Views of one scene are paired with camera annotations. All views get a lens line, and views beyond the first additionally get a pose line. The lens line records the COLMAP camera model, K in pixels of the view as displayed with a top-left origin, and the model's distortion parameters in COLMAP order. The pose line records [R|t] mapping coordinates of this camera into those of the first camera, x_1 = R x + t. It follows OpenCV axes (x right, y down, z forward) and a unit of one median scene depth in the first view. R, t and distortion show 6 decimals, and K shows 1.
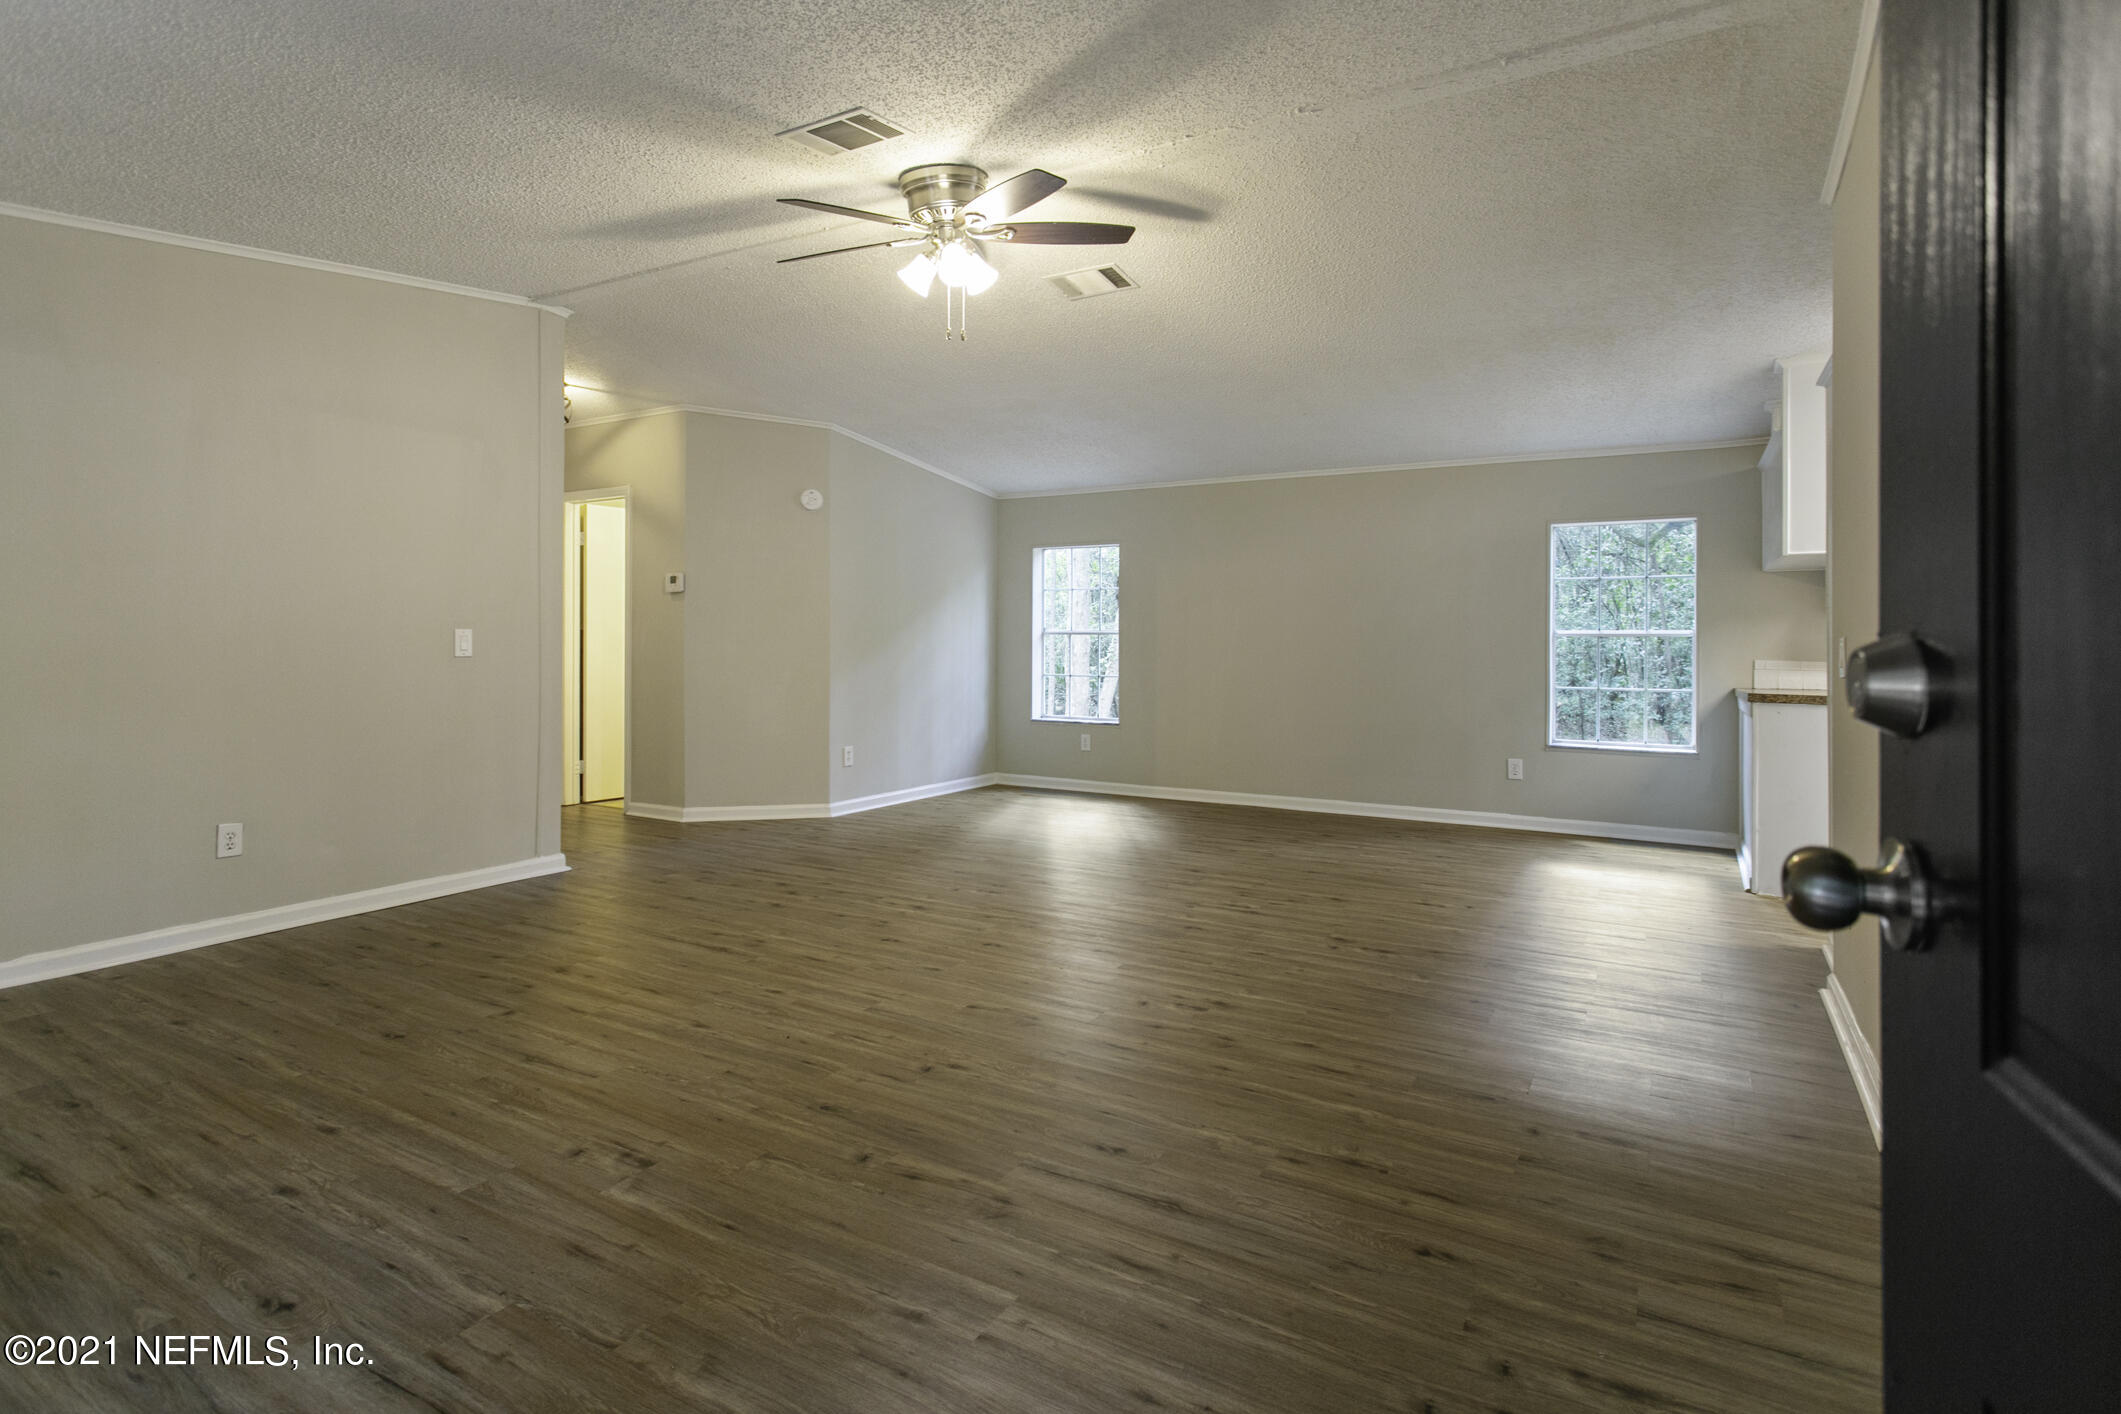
lens RADIAL K [[1070.6, 0, 1030.3], [0, 1070.6, 637.0], [0, 0, 1]] dist [0.004686, 0.001142]
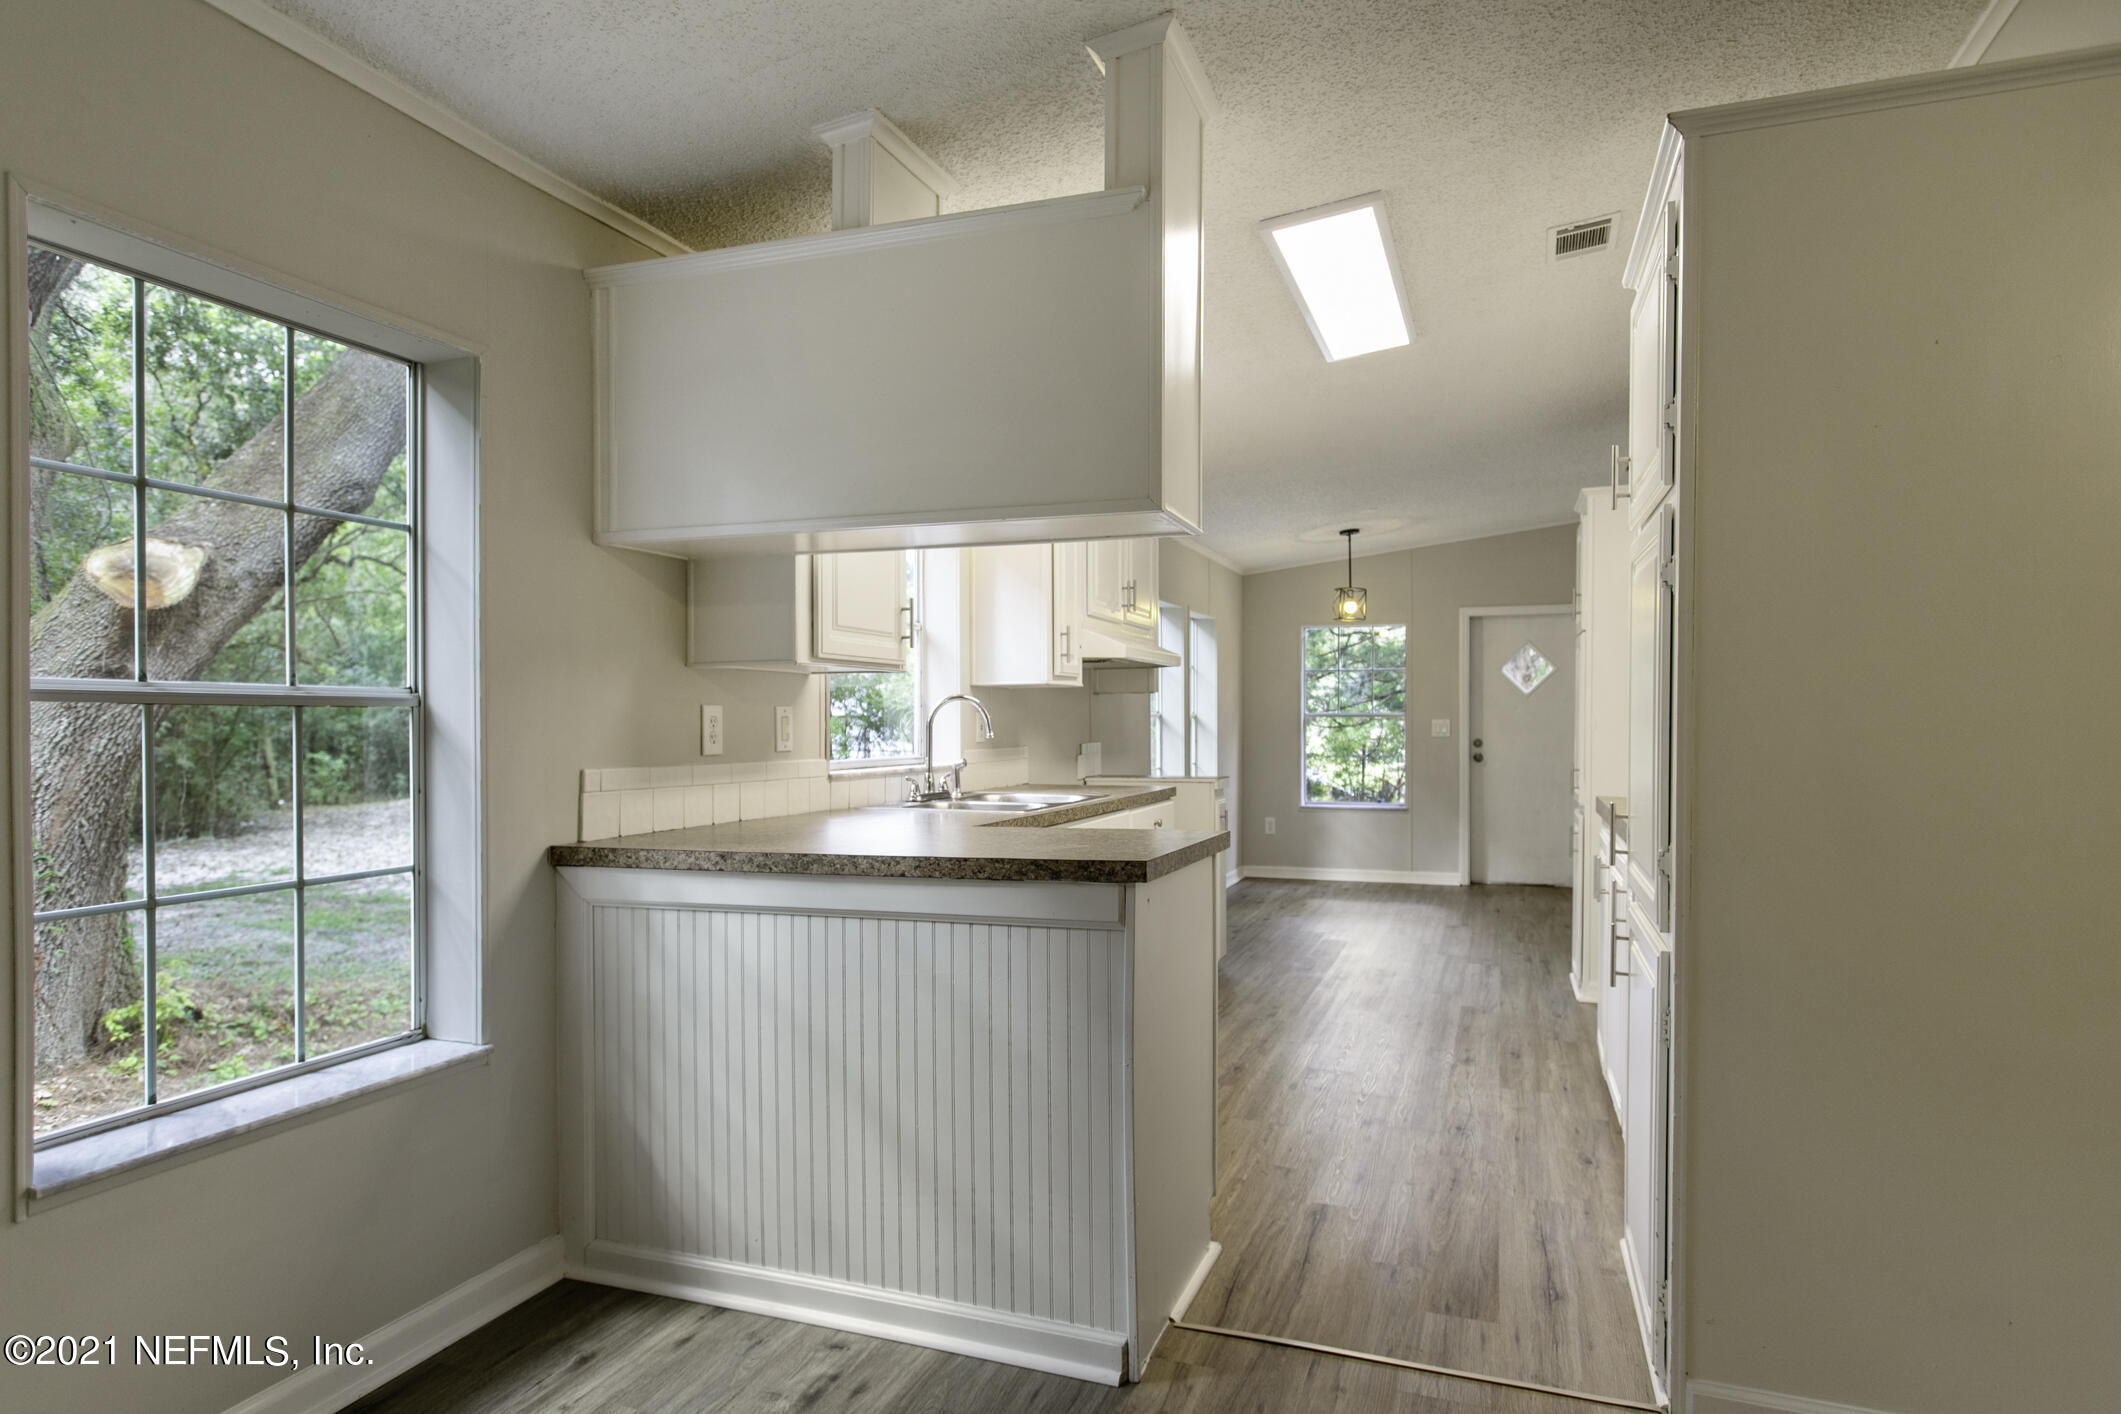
lens RADIAL K [[1208.9, 0, 1071.9], [0, 1208.9, 730.8], [0, 0, 1]] dist [-0.000073, -0.000237]
pose [[-0.205713, -0.014549, 0.978504, 0.493890], [-0.005451, 0.999891, 0.013721, 0.002782], [-0.978597, -0.002511, -0.205770, 2.136685]]
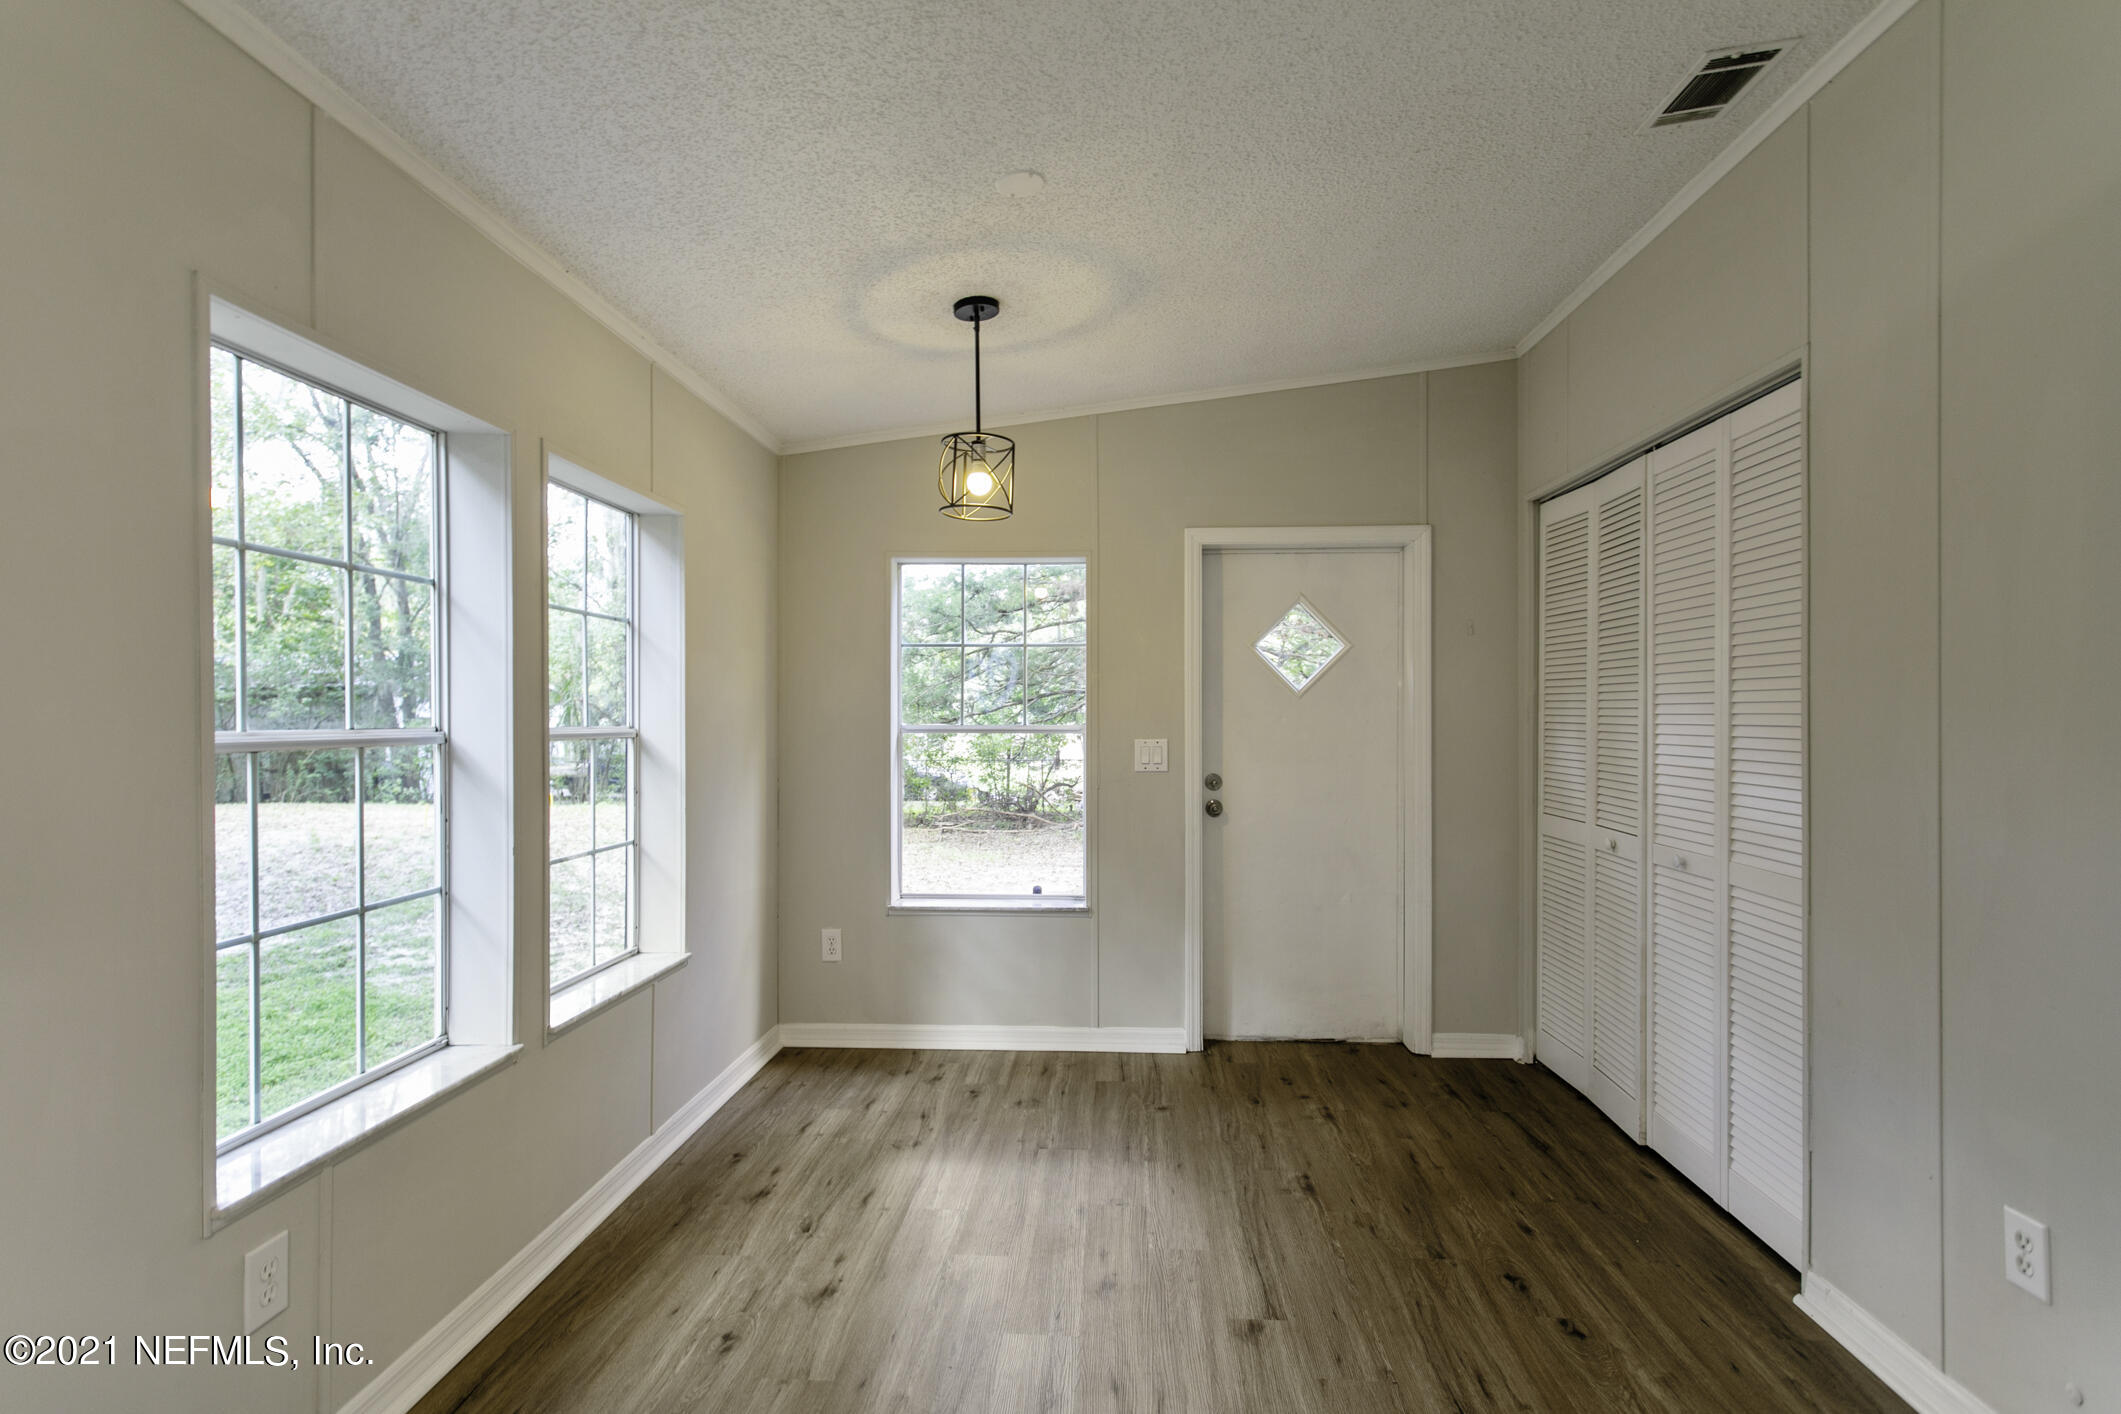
lens RADIAL K [[1041.9, 0, 1059.4], [0, 1041.9, 718.1], [0, 0, 1]] dist [0.003302, 0.000416]
pose [[-0.472988, -0.004140, 0.881059, 2.307548], [-0.008321, 0.999965, 0.000232, -0.017534], [-0.881030, -0.007222, -0.473006, 1.274854]]
